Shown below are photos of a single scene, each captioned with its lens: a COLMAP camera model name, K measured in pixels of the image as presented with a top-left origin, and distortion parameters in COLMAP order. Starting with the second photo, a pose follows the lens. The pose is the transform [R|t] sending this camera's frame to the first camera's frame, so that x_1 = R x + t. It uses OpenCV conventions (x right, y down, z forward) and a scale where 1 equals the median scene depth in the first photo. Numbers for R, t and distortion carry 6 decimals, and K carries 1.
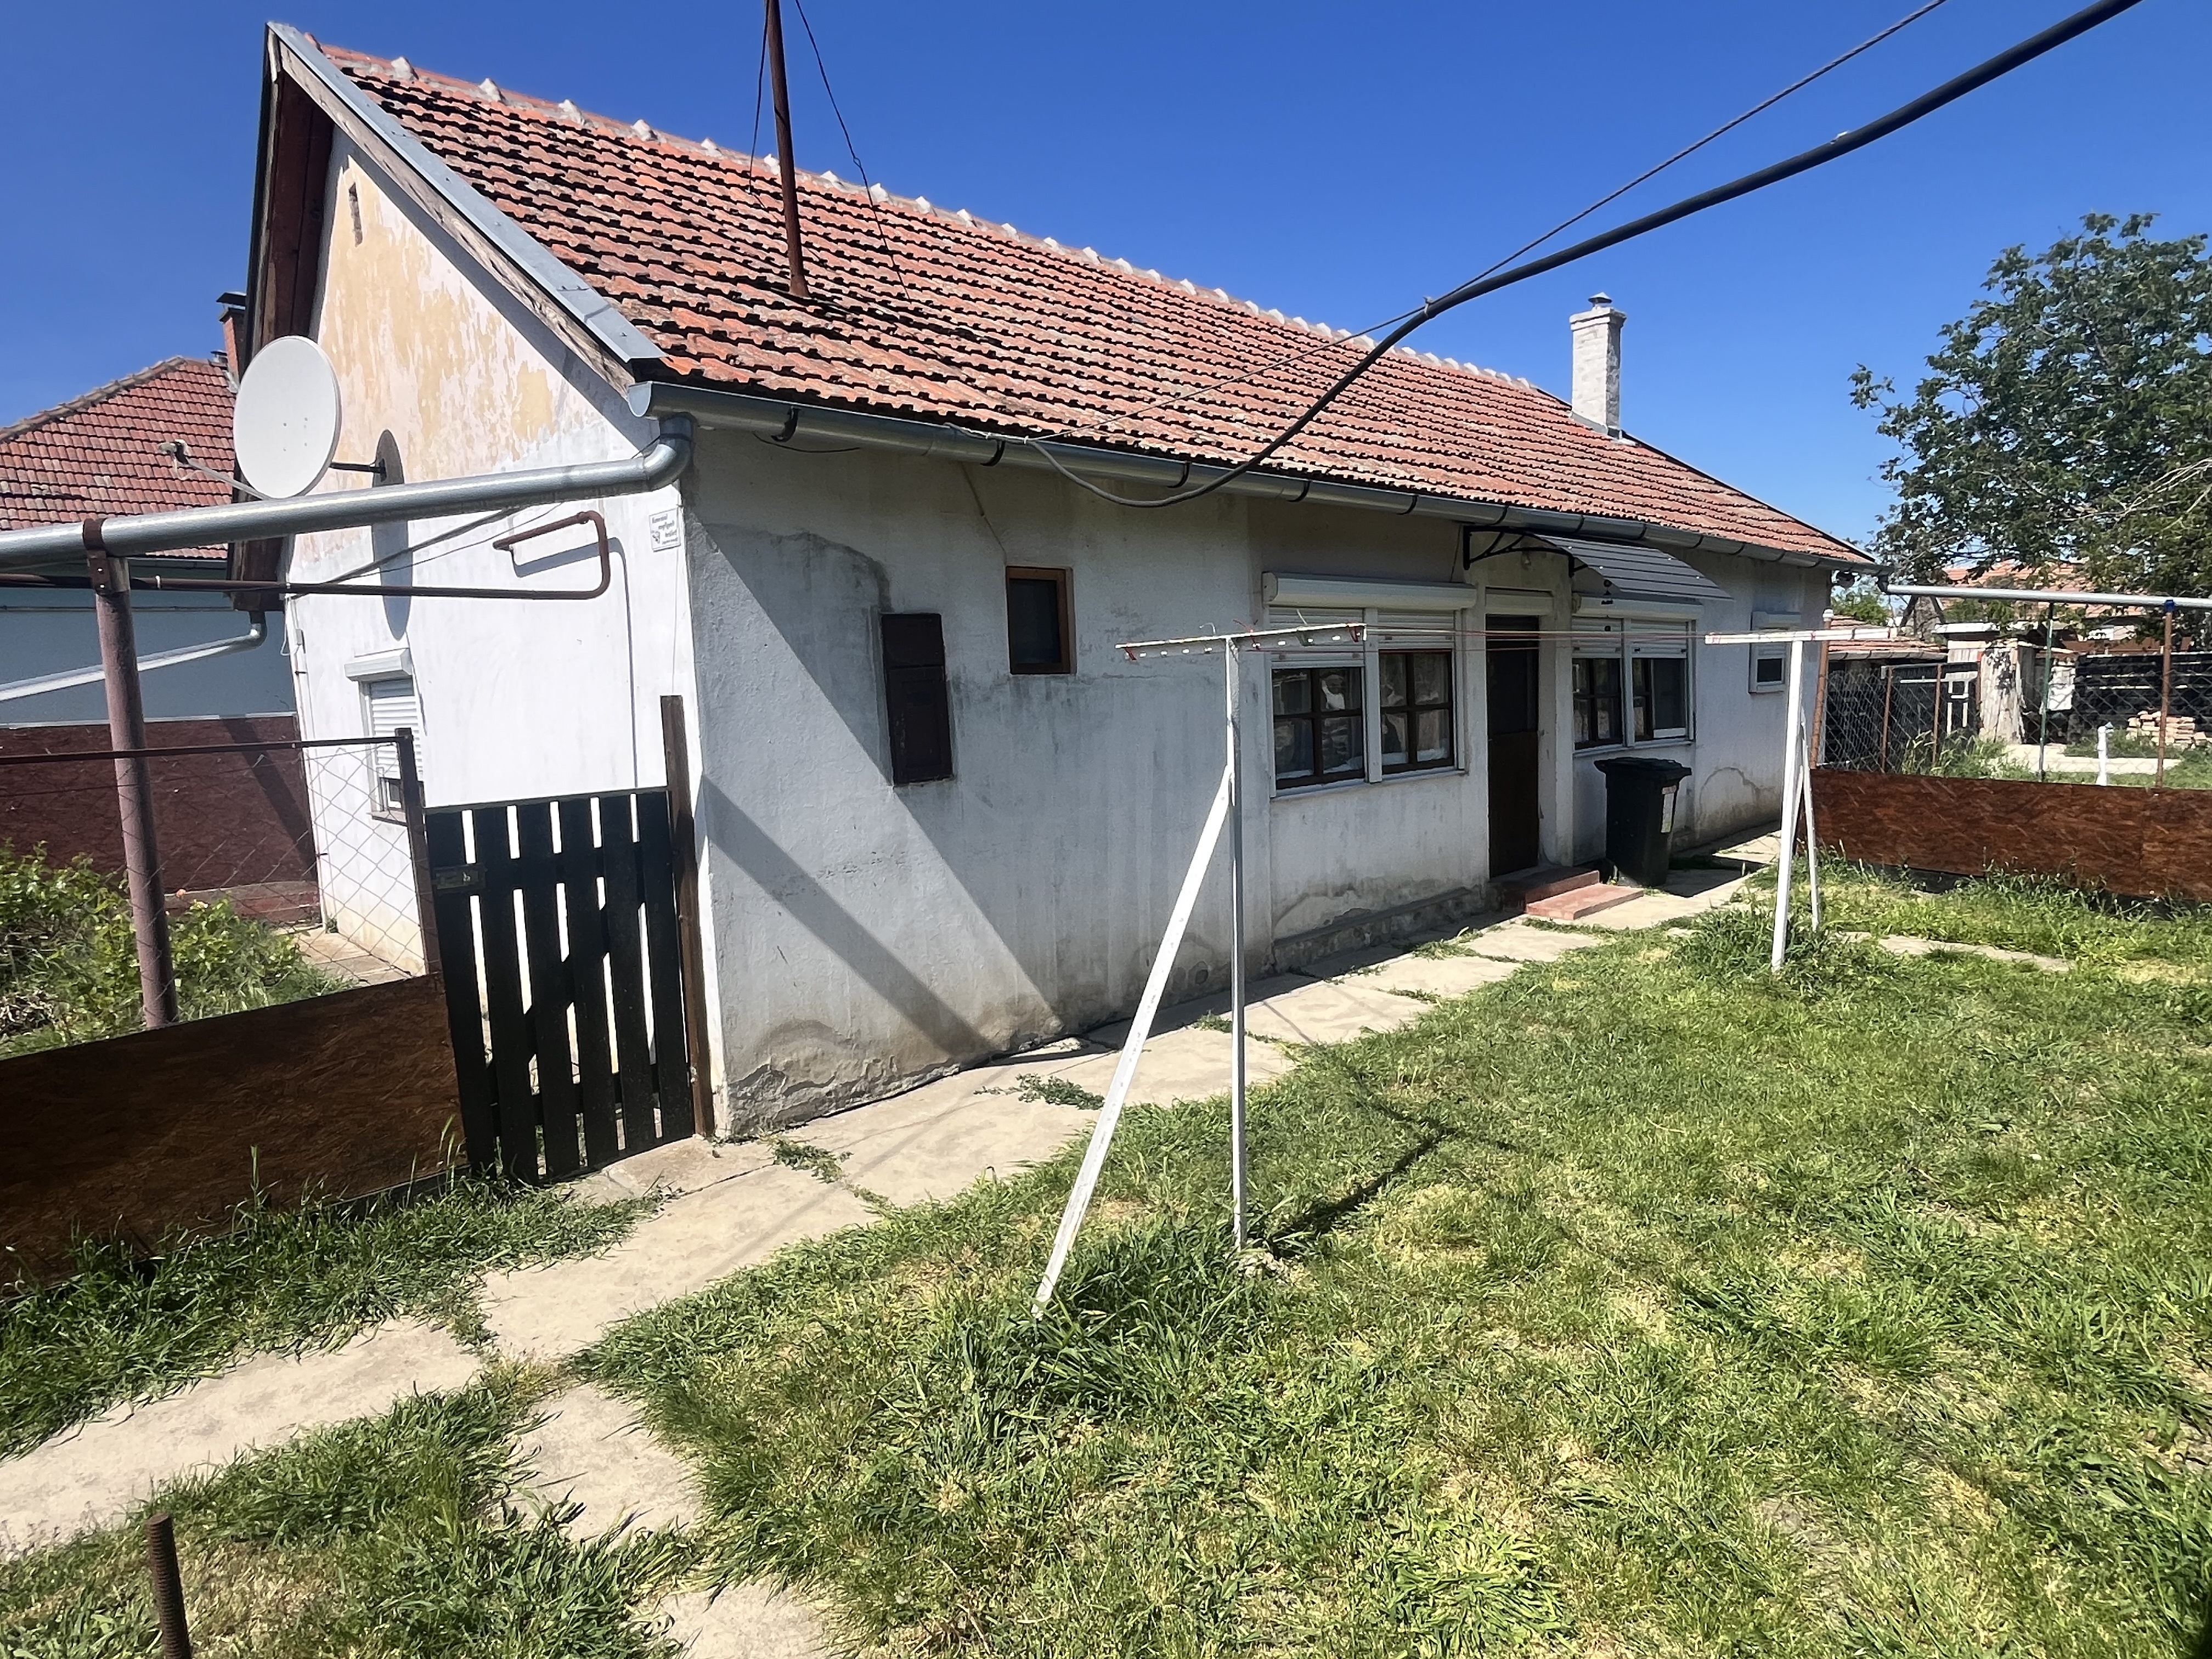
lens RADIAL K [[1191.2, 0, 1105.5], [0, 1191.2, 822.1], [0, 0, 1]] dist [-0.002545, -0.000607]
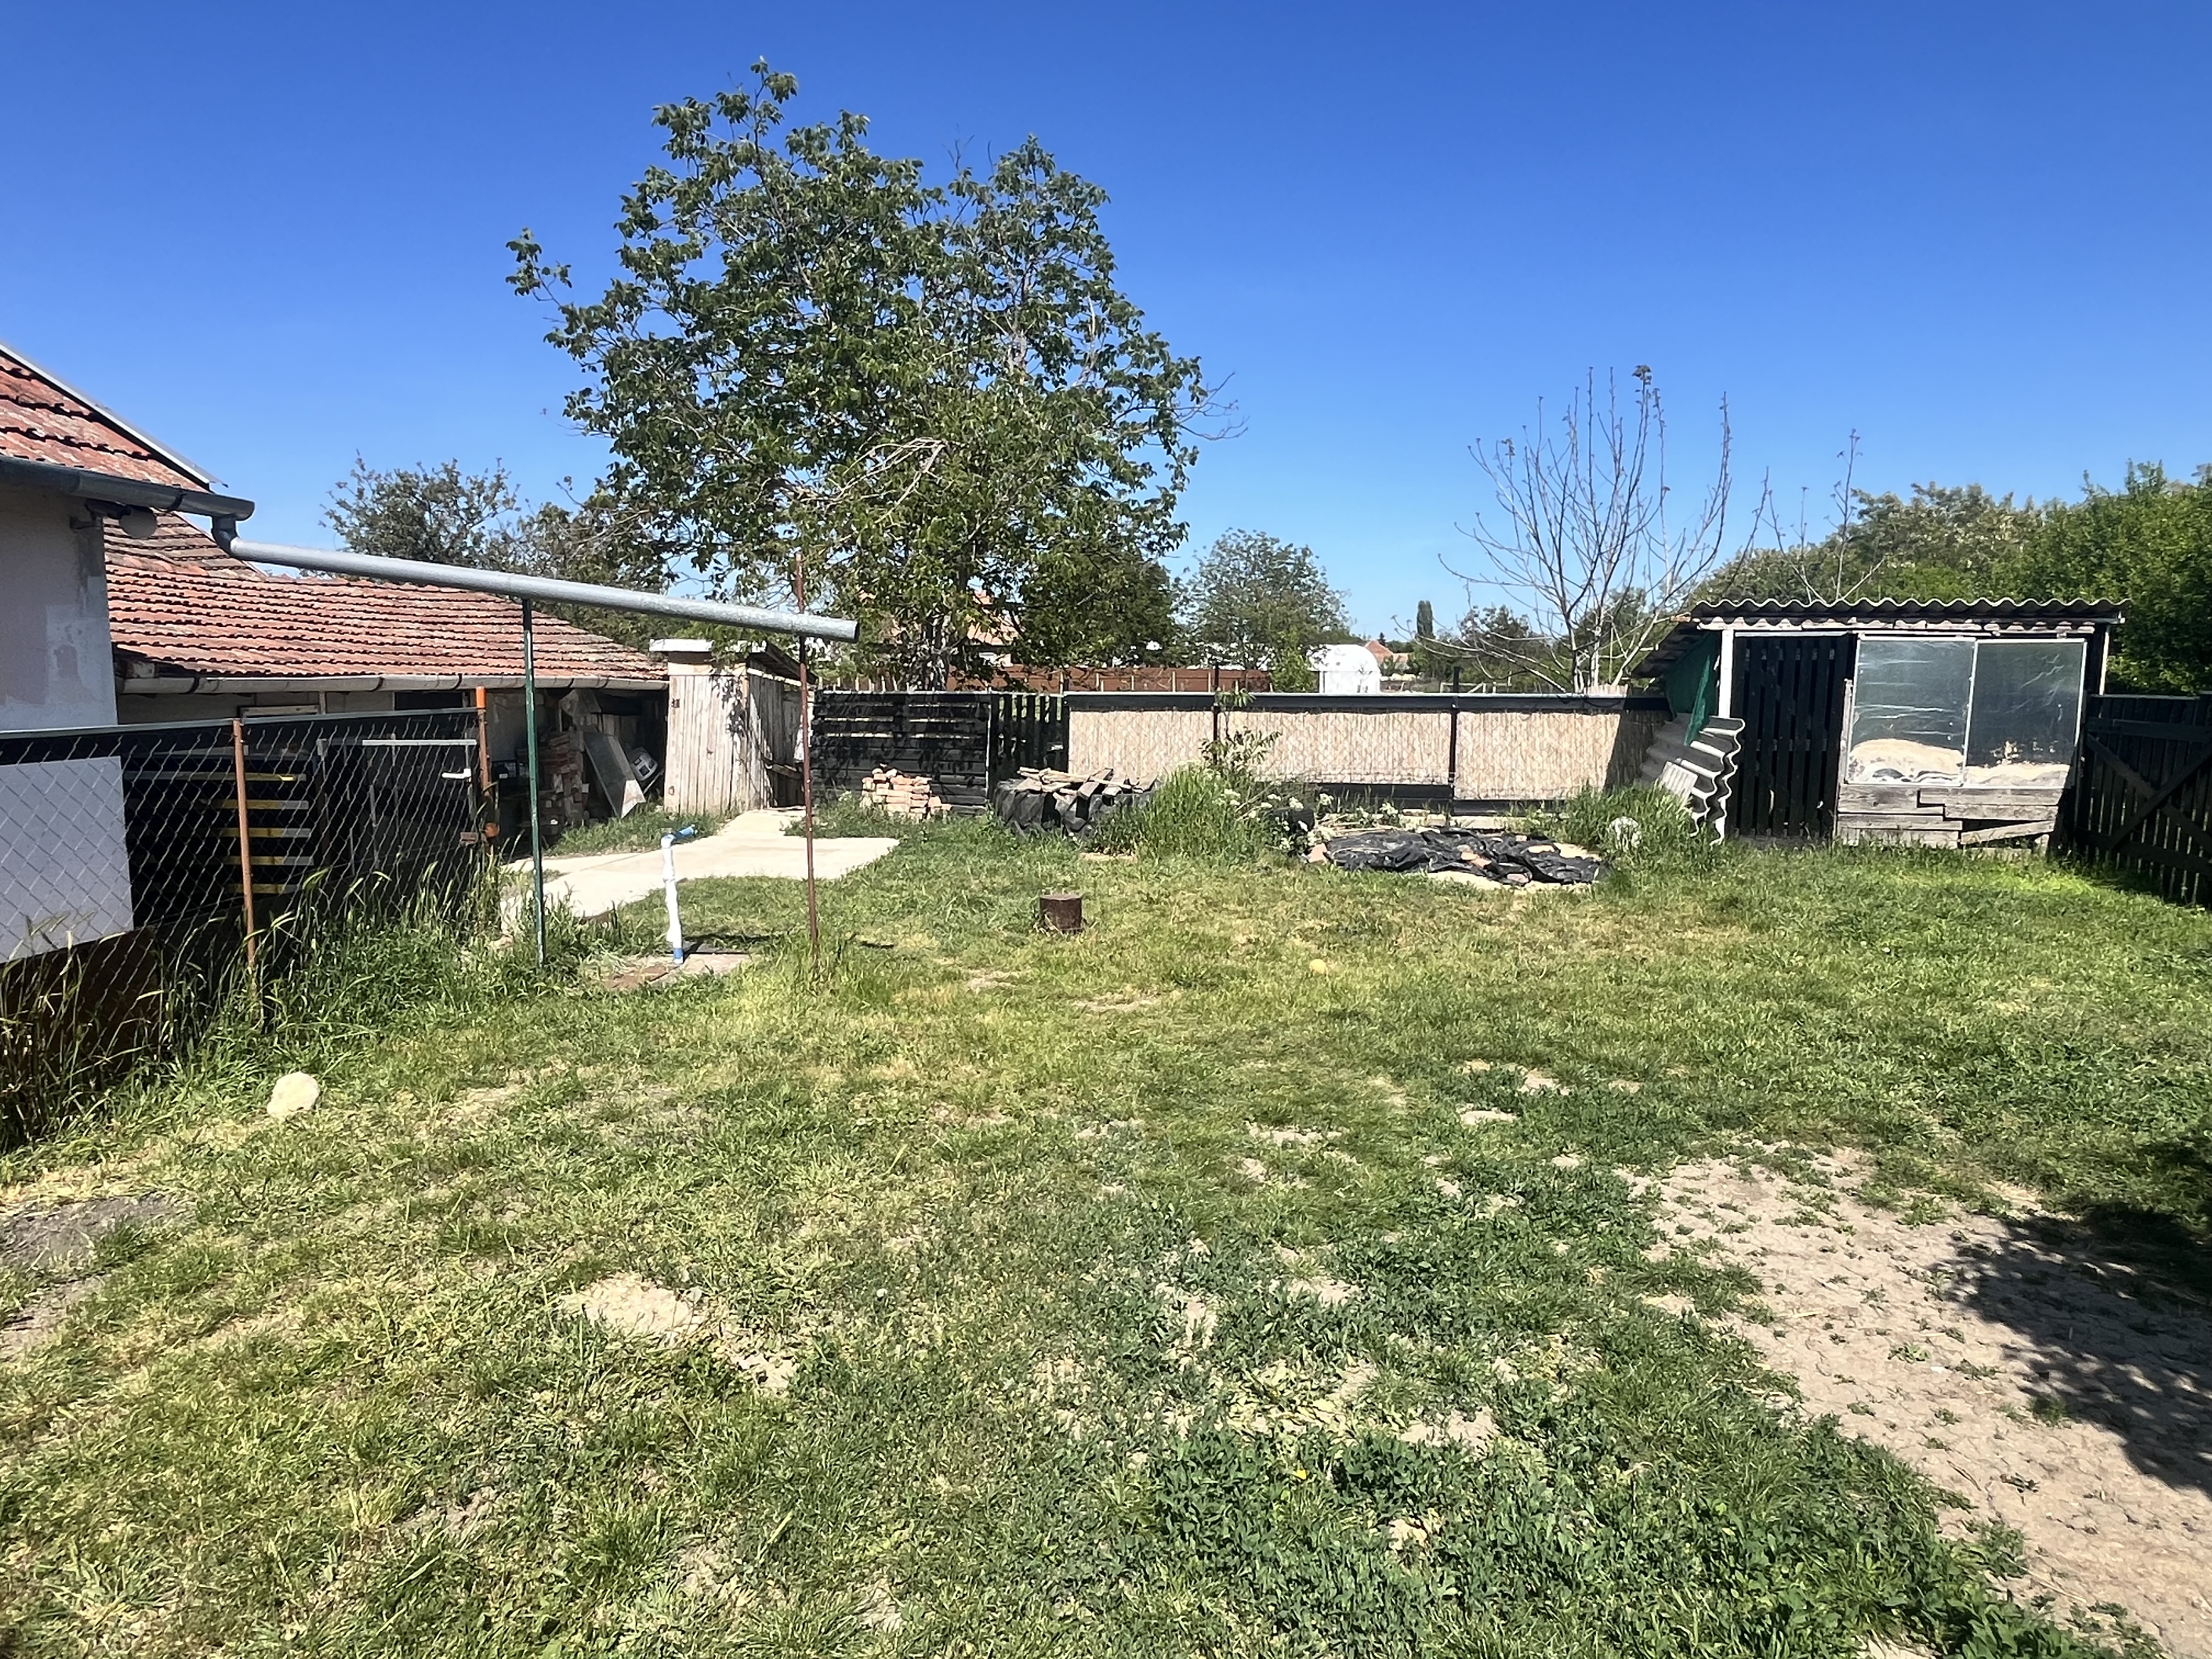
lens RADIAL K [[1279.1, 0, 1105.5], [0, 1279.1, 826.0], [0, 0, 1]] dist [-0.003280, -0.000410]
pose [[0.712977, -0.049730, 0.699421, 0.400020], [0.052215, 0.998478, 0.017767, -0.062388], [-0.699240, 0.023853, 0.714489, 0.317343]]
